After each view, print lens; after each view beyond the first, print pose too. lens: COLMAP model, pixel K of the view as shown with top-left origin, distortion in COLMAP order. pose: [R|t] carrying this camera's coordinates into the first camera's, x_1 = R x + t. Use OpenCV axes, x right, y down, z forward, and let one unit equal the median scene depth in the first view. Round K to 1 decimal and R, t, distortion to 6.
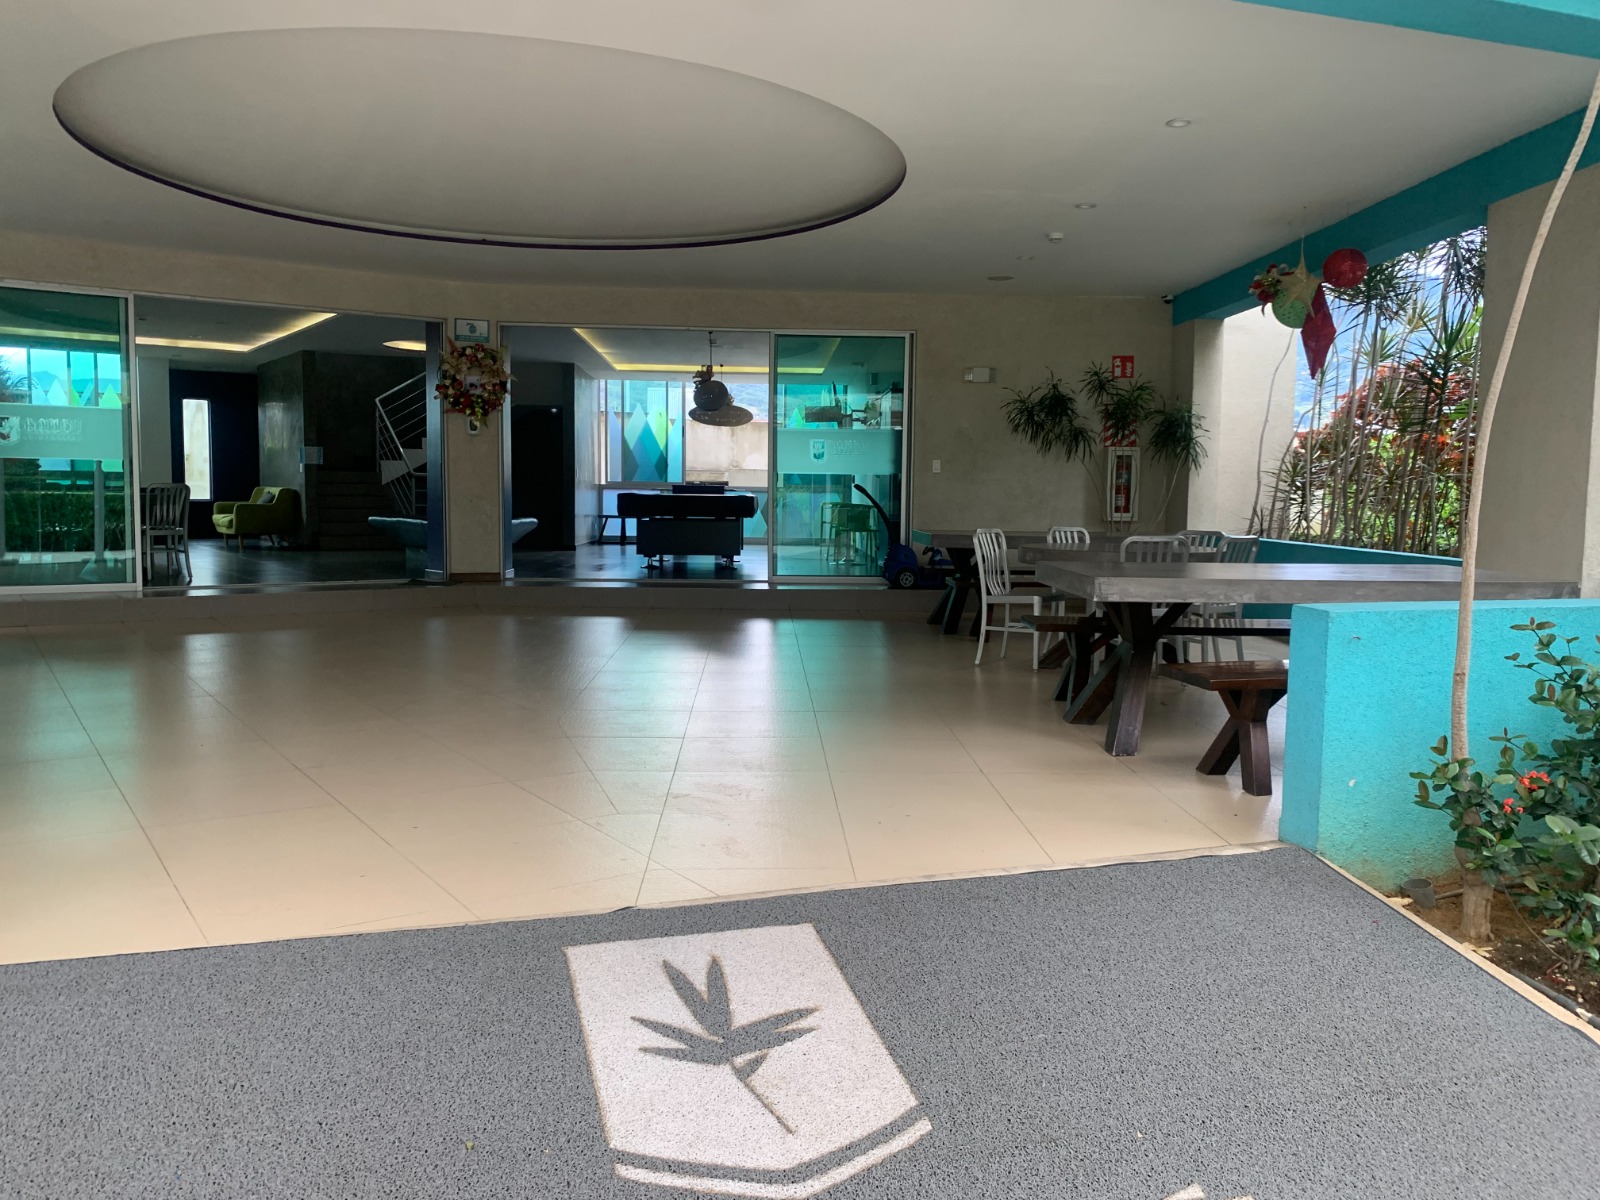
lens RADIAL K [[1221.1, 0, 760.1], [0, 1221.1, 598.7], [0, 0, 1]] dist [0.119422, -0.208799]
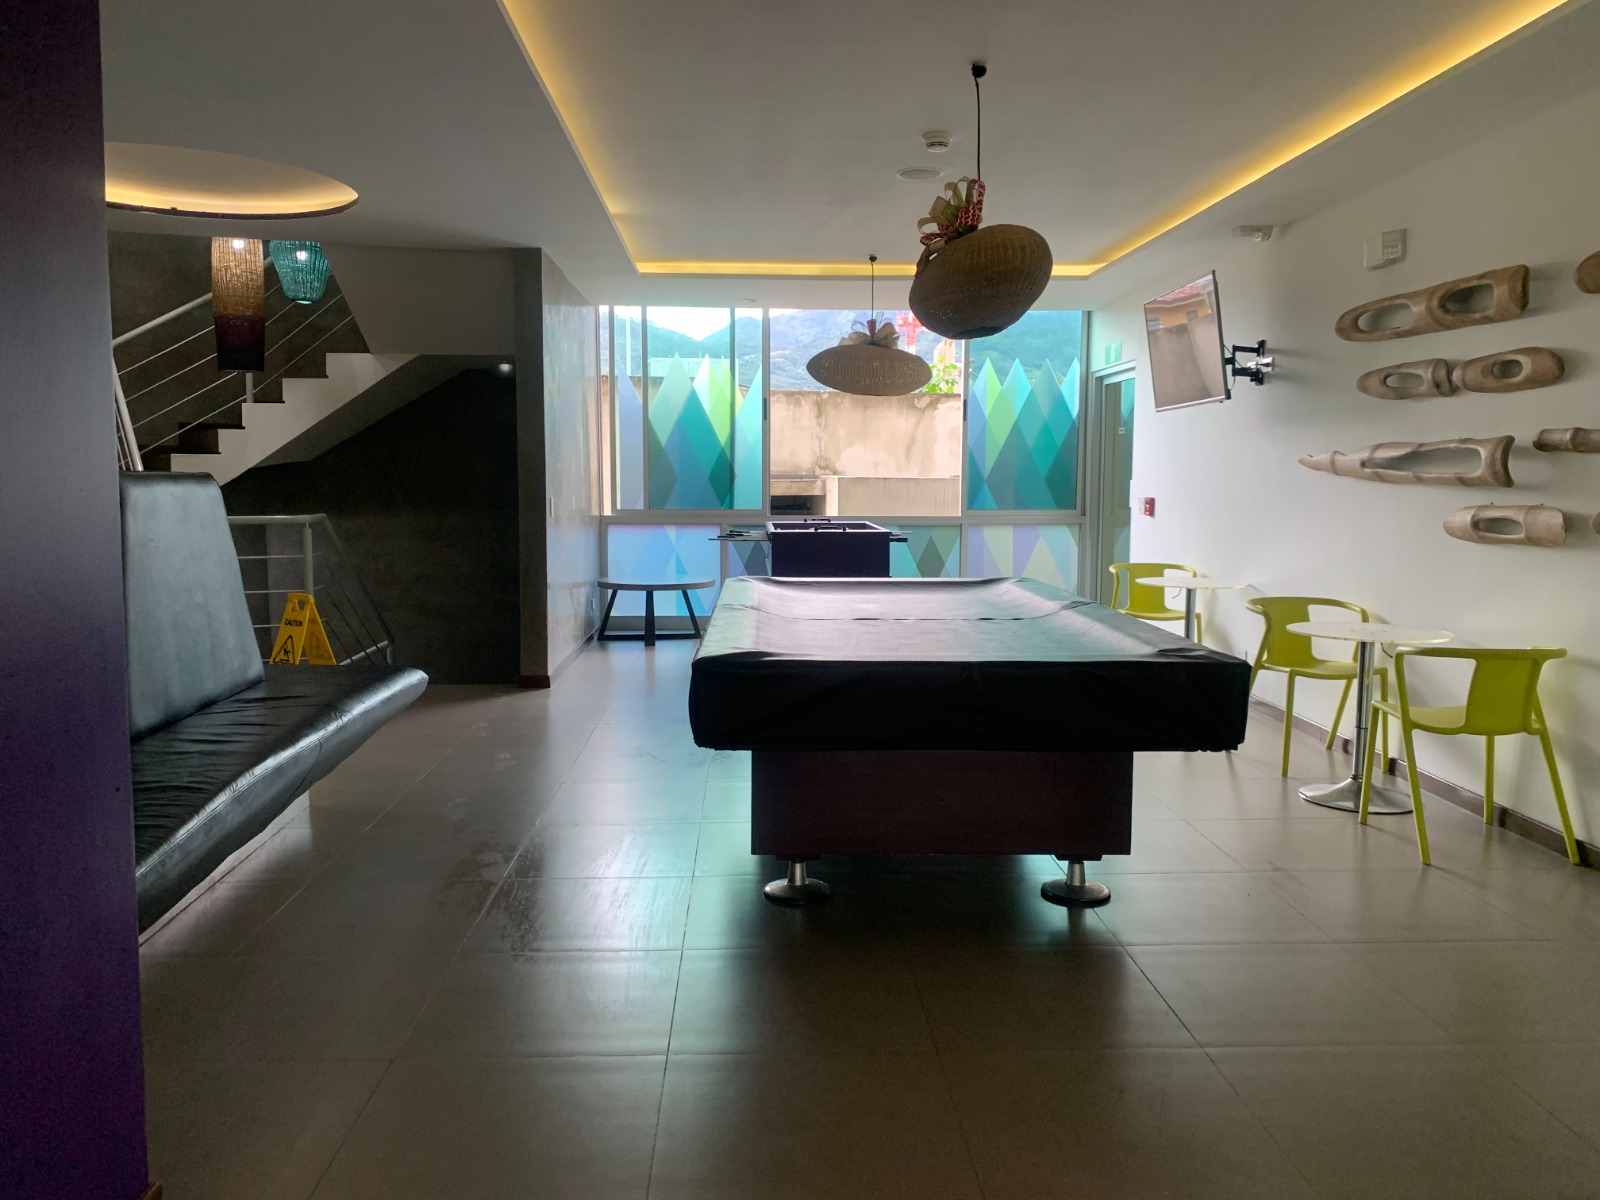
lens RADIAL K [[1221.1, 0, 760.1], [0, 1221.1, 598.7], [0, 0, 1]] dist [0.119422, -0.208799]
pose [[0.999948, -0.009127, -0.004498, -0.098510], [0.009198, 0.999830, 0.015992, -0.103412], [0.004351, -0.016032, 0.999862, 0.768559]]
